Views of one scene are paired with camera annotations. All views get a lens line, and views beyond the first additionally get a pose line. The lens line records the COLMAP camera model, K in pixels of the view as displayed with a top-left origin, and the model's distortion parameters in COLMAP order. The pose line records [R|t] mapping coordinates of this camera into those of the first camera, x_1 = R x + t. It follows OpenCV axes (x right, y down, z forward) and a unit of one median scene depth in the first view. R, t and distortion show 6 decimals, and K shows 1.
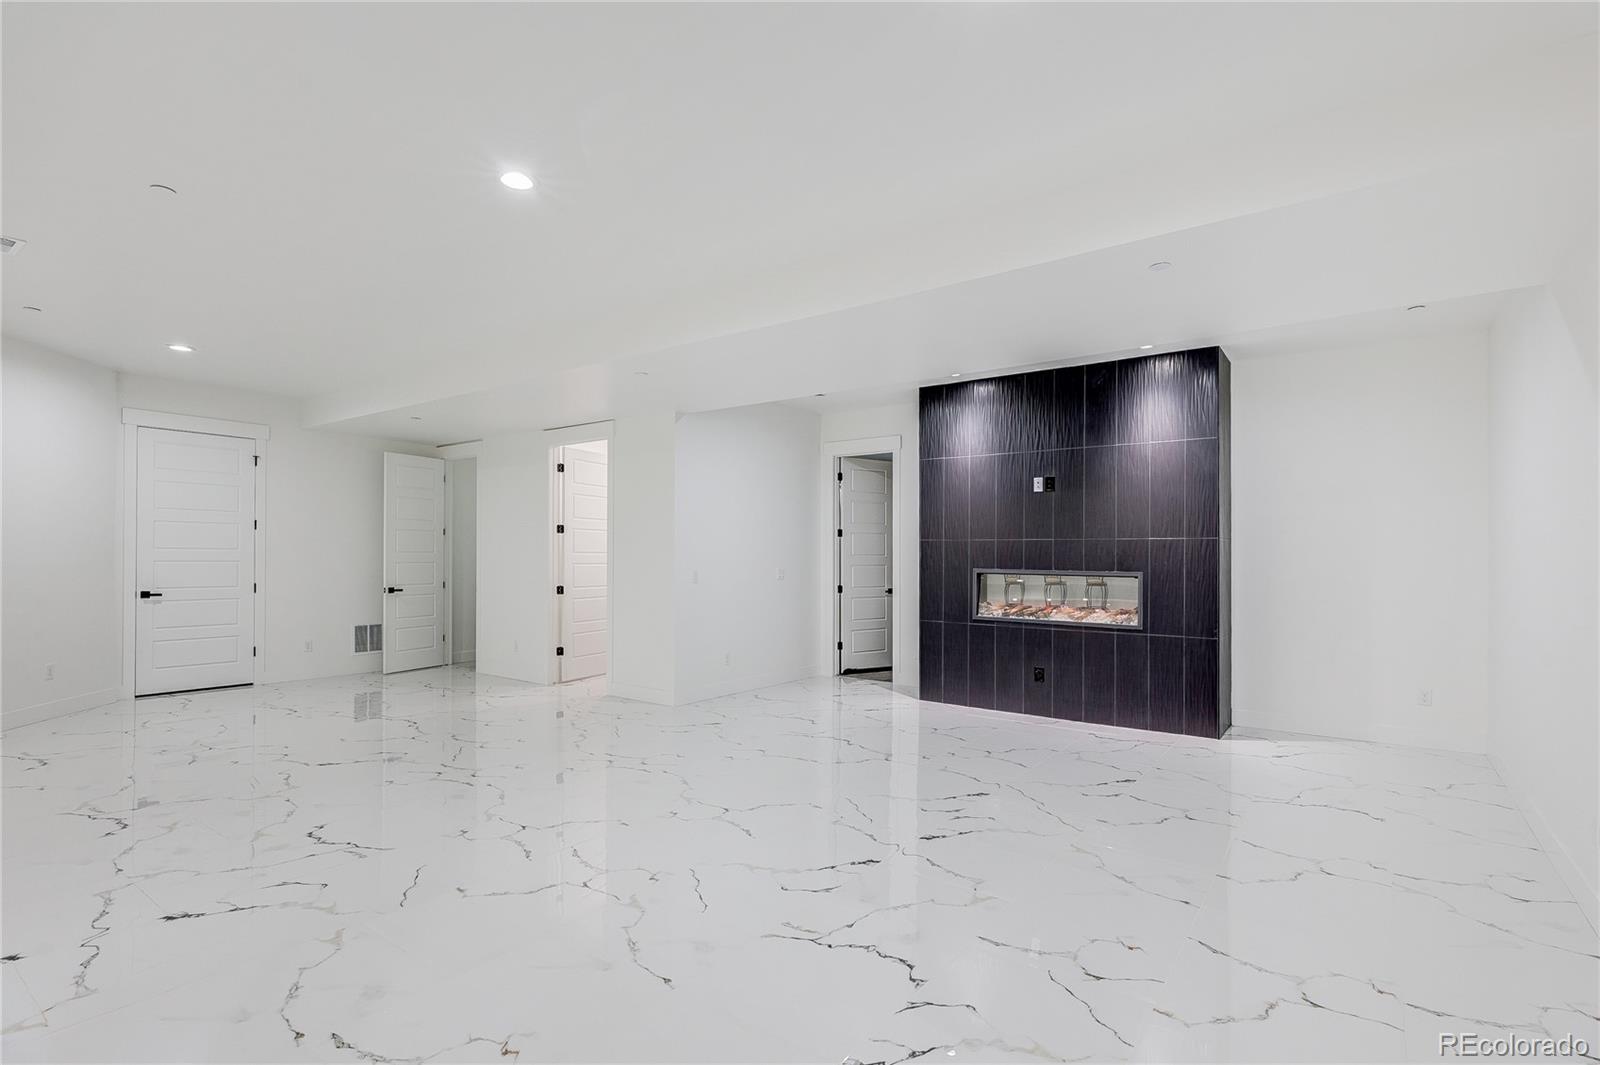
lens RADIAL K [[745.7, 0, 803.9], [0, 745.7, 567.6], [0, 0, 1]] dist [0.000926, 0.001726]
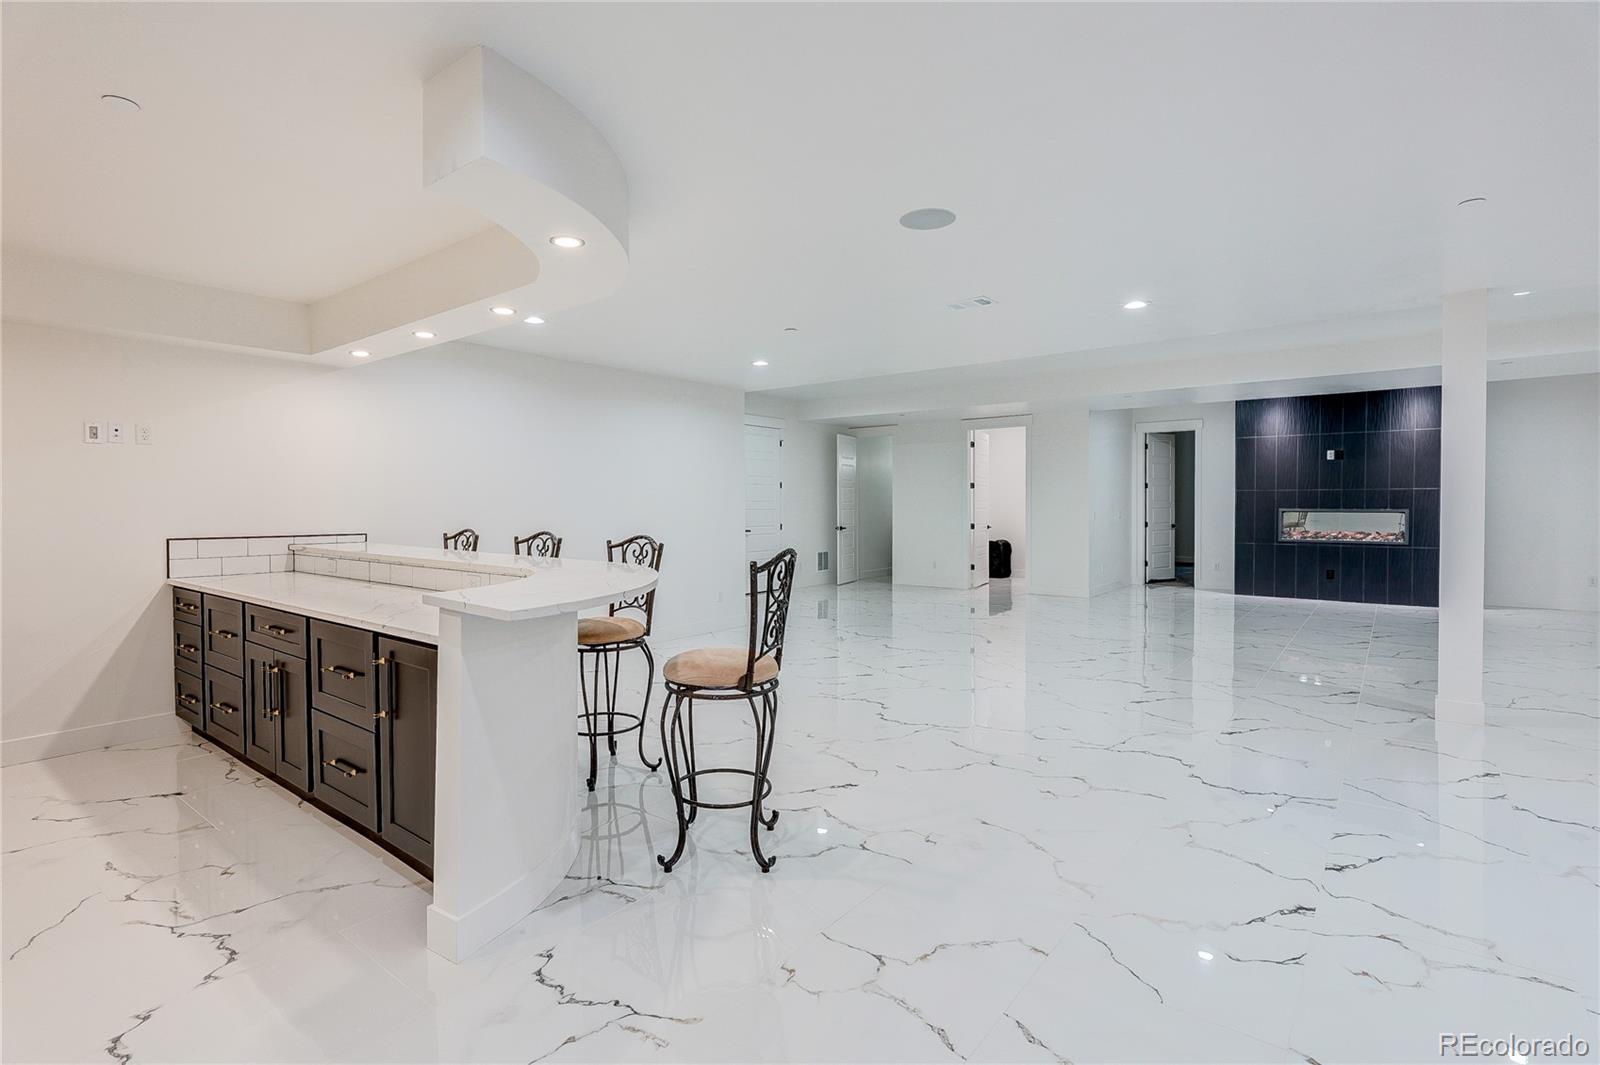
lens RADIAL K [[745.7, 0, 807.1], [0, 745.7, 532.8], [0, 0, 1]] dist [0.000926, 0.001726]
pose [[0.999656, -0.009508, -0.024457, -0.718864], [0.010066, 0.999689, 0.022815, 0.006340], [0.024232, -0.023053, 0.999441, -0.581452]]
